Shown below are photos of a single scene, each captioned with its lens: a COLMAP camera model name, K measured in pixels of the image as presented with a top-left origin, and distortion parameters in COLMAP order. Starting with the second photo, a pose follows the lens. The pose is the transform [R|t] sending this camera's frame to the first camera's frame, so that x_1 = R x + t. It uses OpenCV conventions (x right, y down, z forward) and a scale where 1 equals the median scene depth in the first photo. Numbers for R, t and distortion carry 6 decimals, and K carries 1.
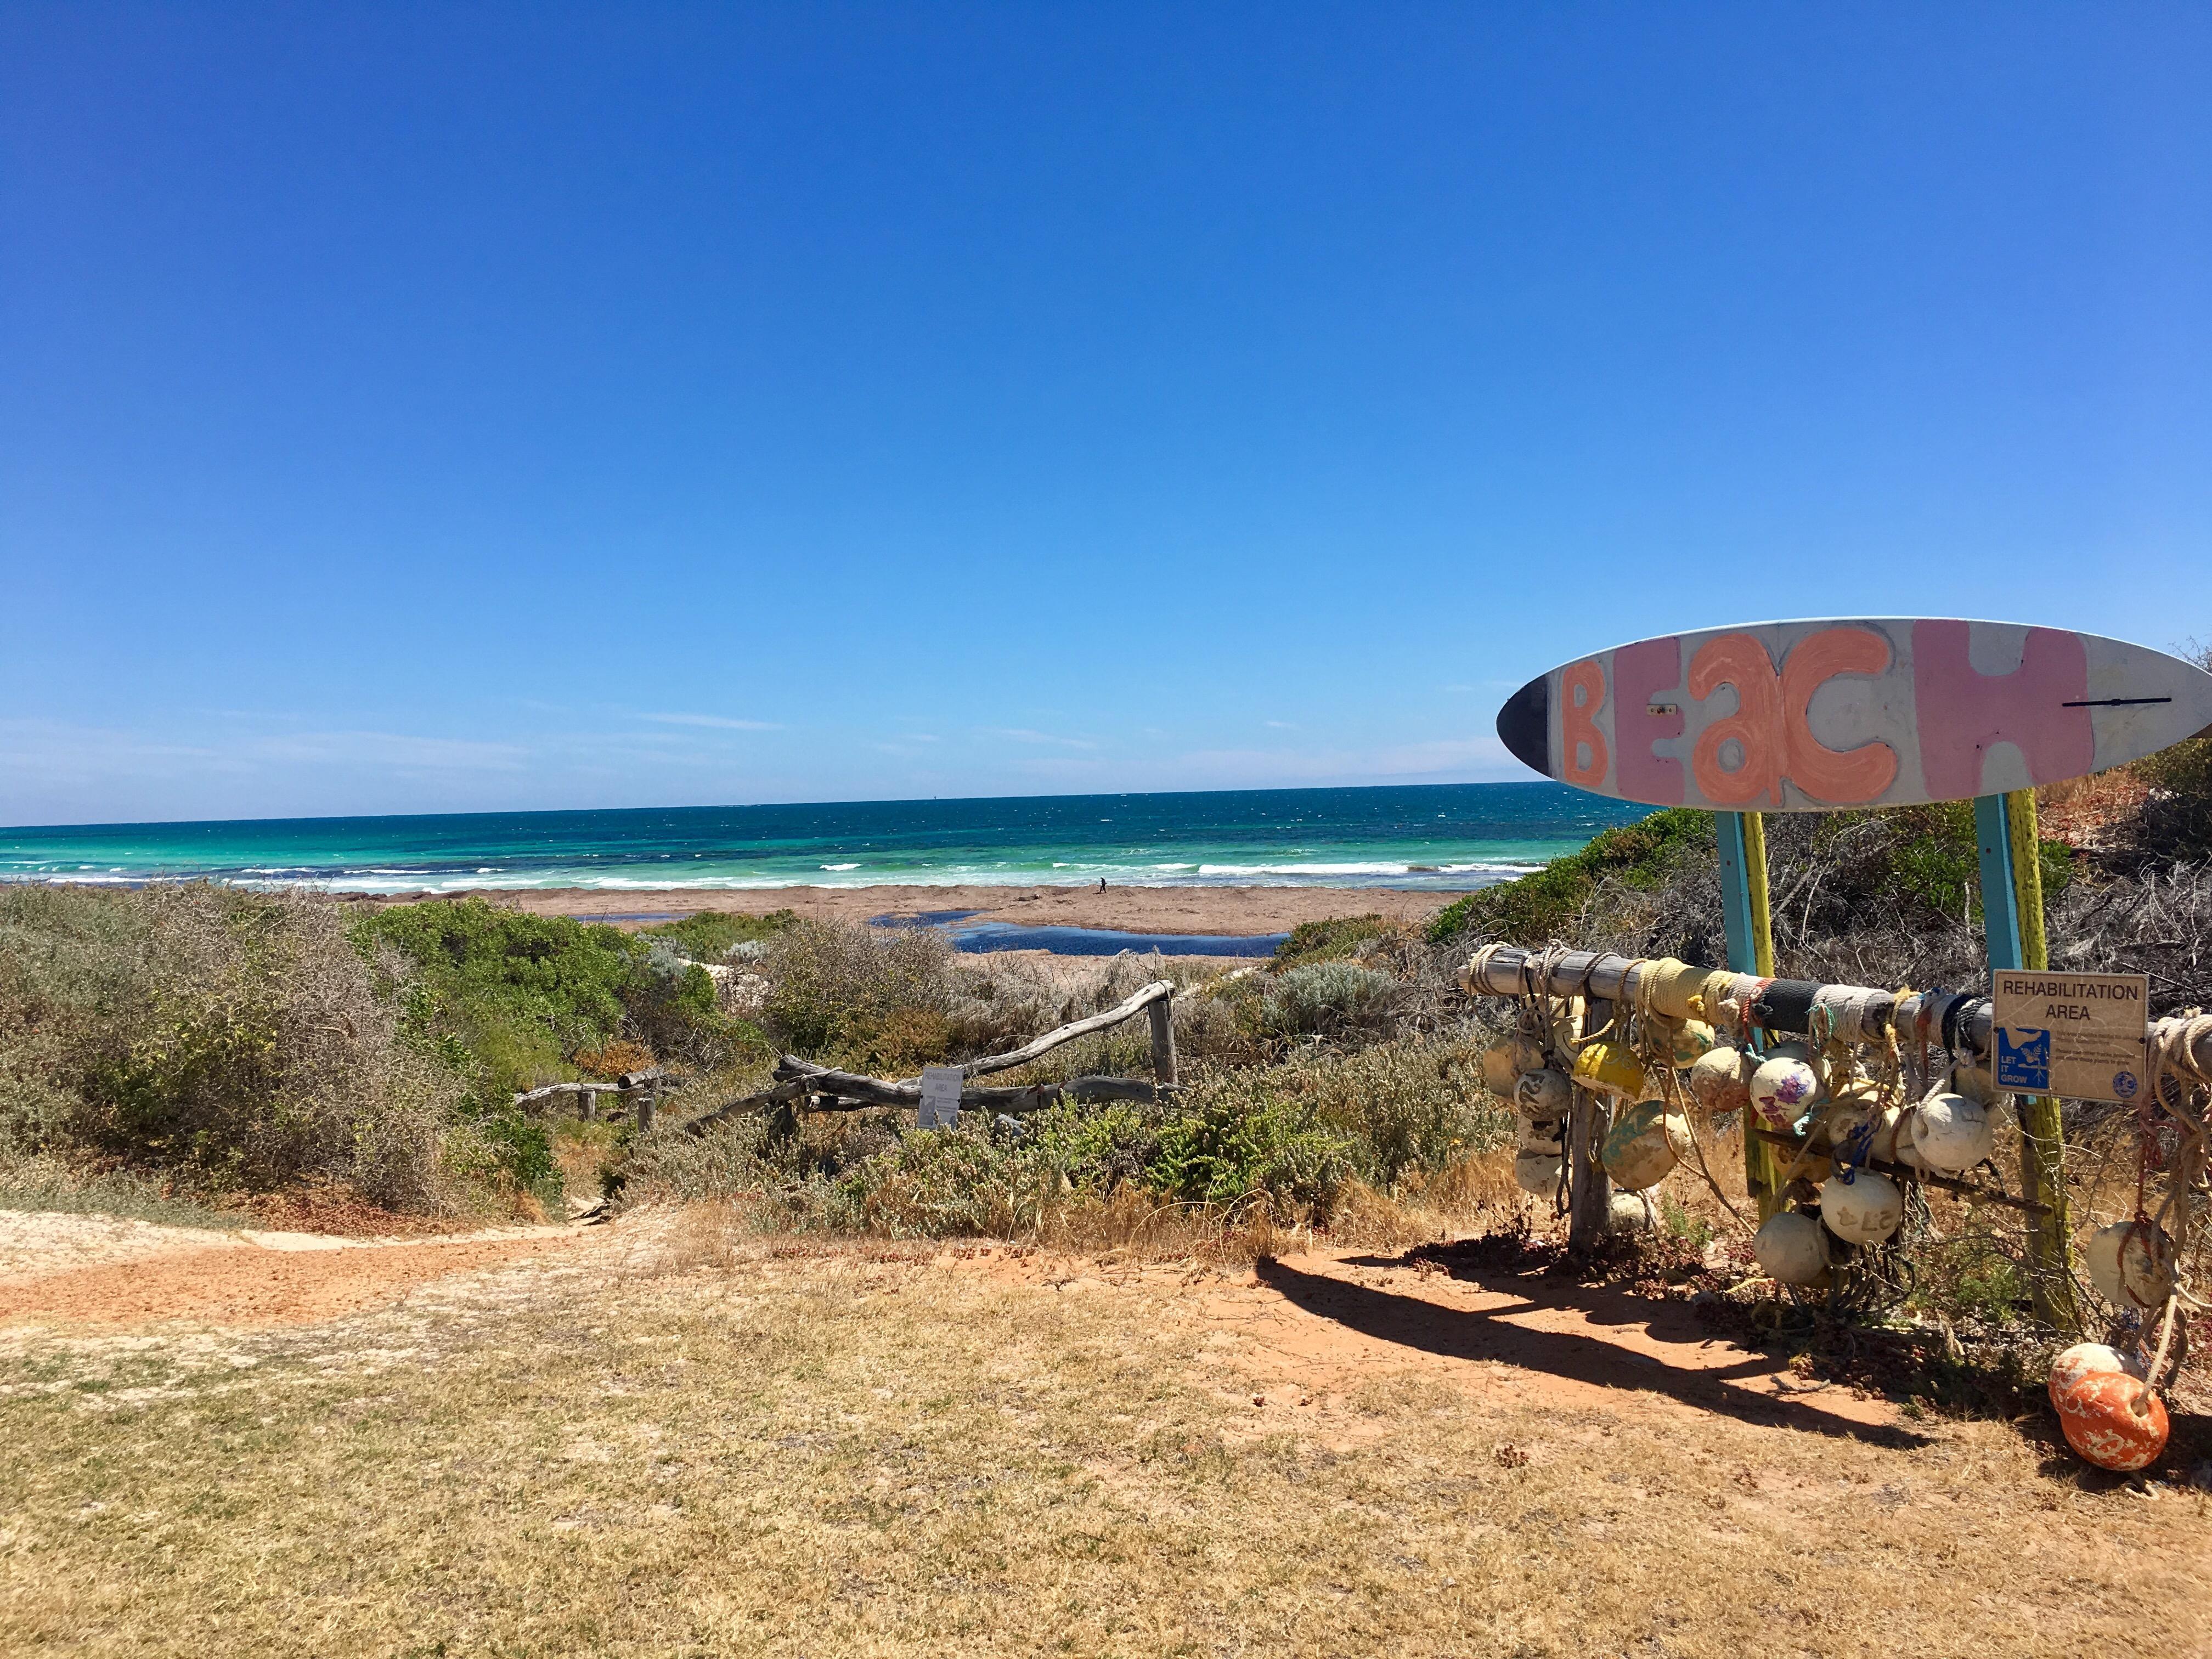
lens RADIAL K [[1785.8, 0, 1107.5], [0, 1785.8, 829.2], [0, 0, 1]] dist [-0.002309, -0.003913]
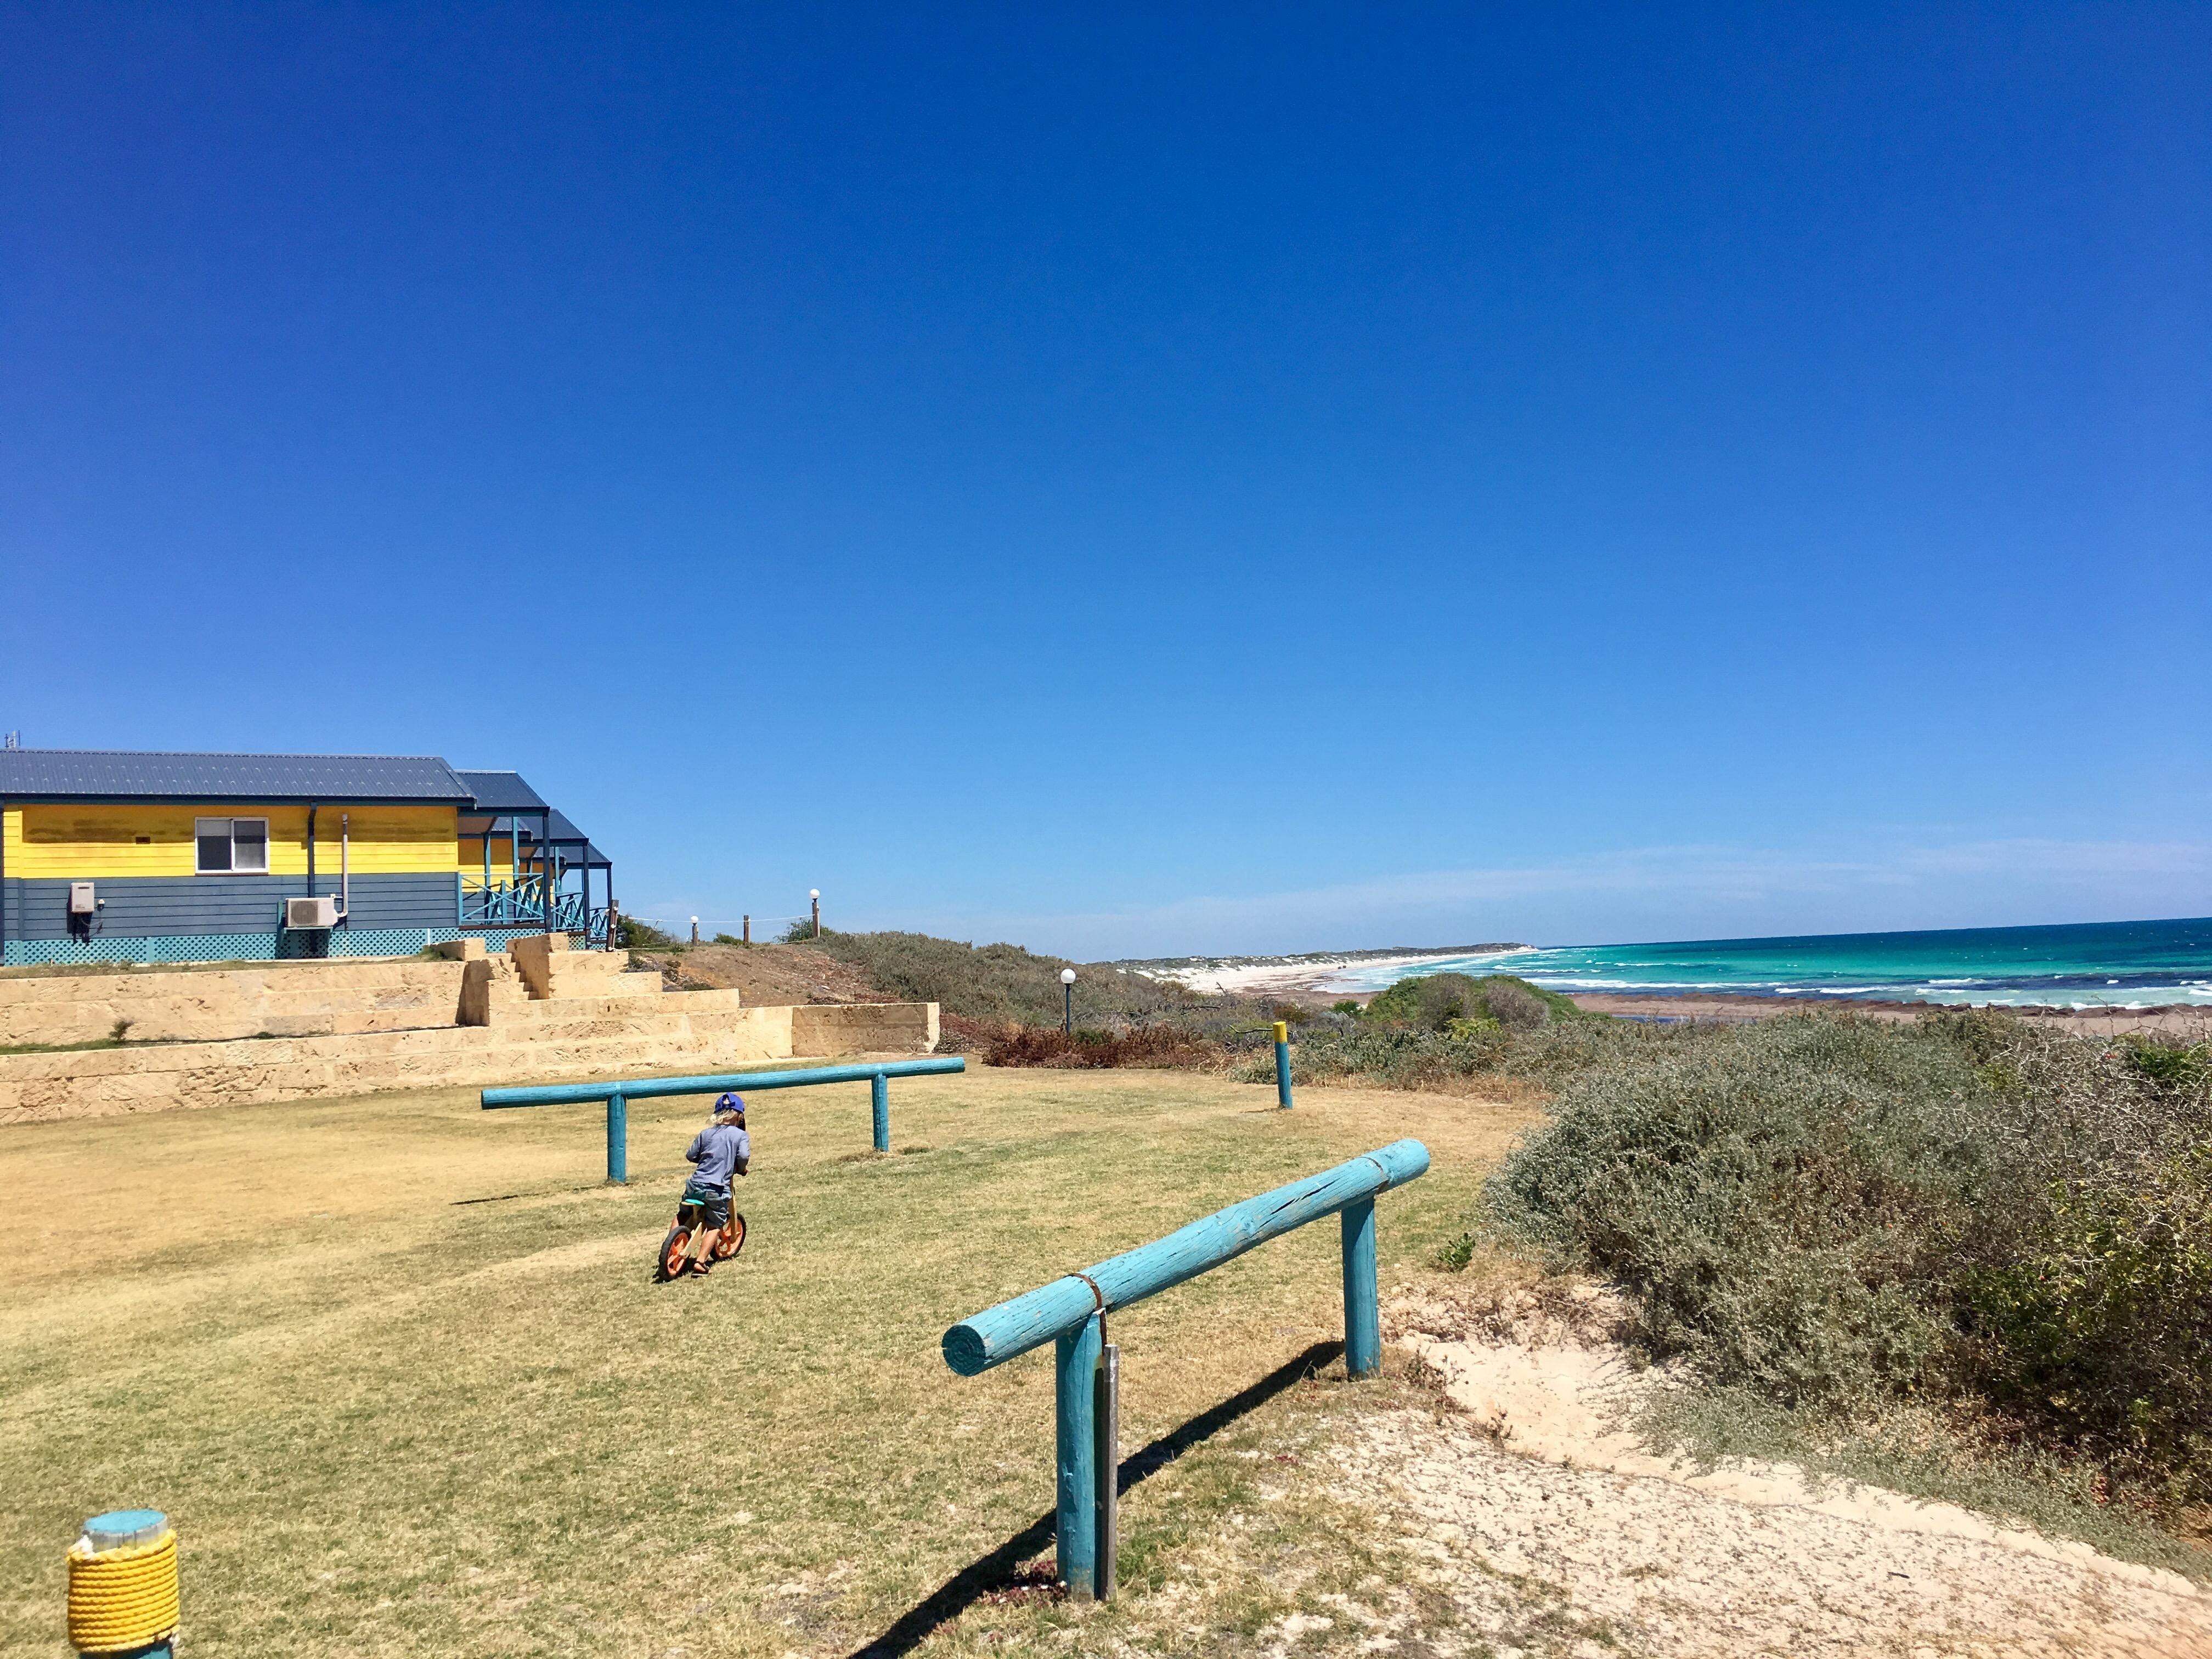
lens RADIAL K [[1785.8, 0, 1107.5], [0, 1785.8, 829.2], [0, 0, 1]] dist [-0.002309, -0.003913]
pose [[0.641307, -0.071642, -0.763933, -0.232453], [0.024599, 0.997039, -0.072853, -0.004662], [0.766890, 0.027929, 0.641170, 0.272087]]
